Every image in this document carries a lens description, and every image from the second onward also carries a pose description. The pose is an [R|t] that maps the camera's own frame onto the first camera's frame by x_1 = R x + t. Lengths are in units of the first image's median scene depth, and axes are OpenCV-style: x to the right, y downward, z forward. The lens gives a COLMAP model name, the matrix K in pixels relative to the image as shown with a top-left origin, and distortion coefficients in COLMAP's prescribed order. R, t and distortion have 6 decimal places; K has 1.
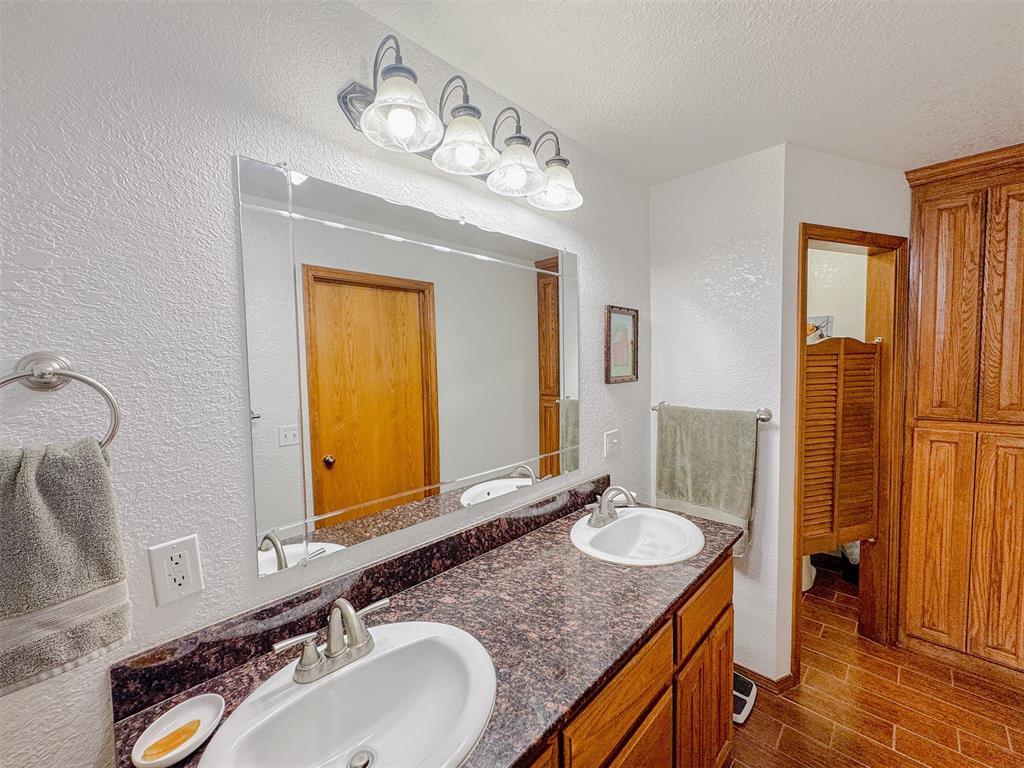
lens RADIAL K [[409.1, 0, 513.4], [0, 409.1, 380.1], [0, 0, 1]] dist [-0.001919, 0.000420]
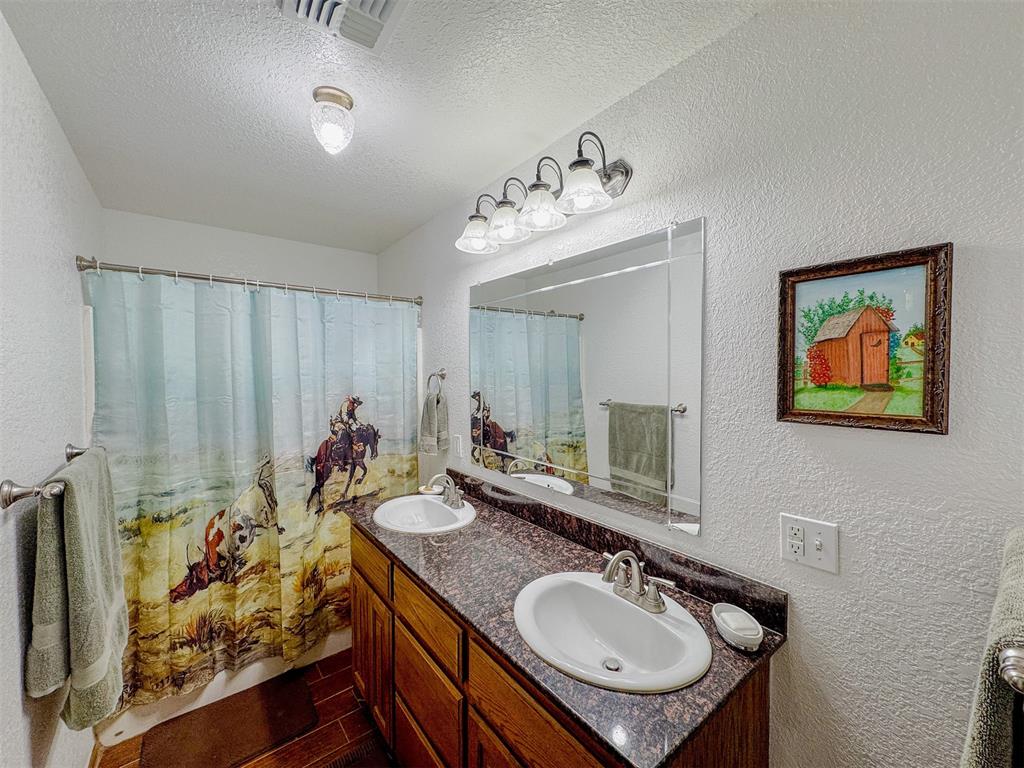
lens RADIAL K [[409.1, 0, 512.7], [0, 409.1, 385.3], [0, 0, 1]] dist [-0.001919, 0.000420]
pose [[-0.119521, 0.053935, -0.991366, 1.134098], [-0.042695, 0.997320, 0.059406, -0.075929], [0.991913, 0.049427, -0.116898, 1.022916]]
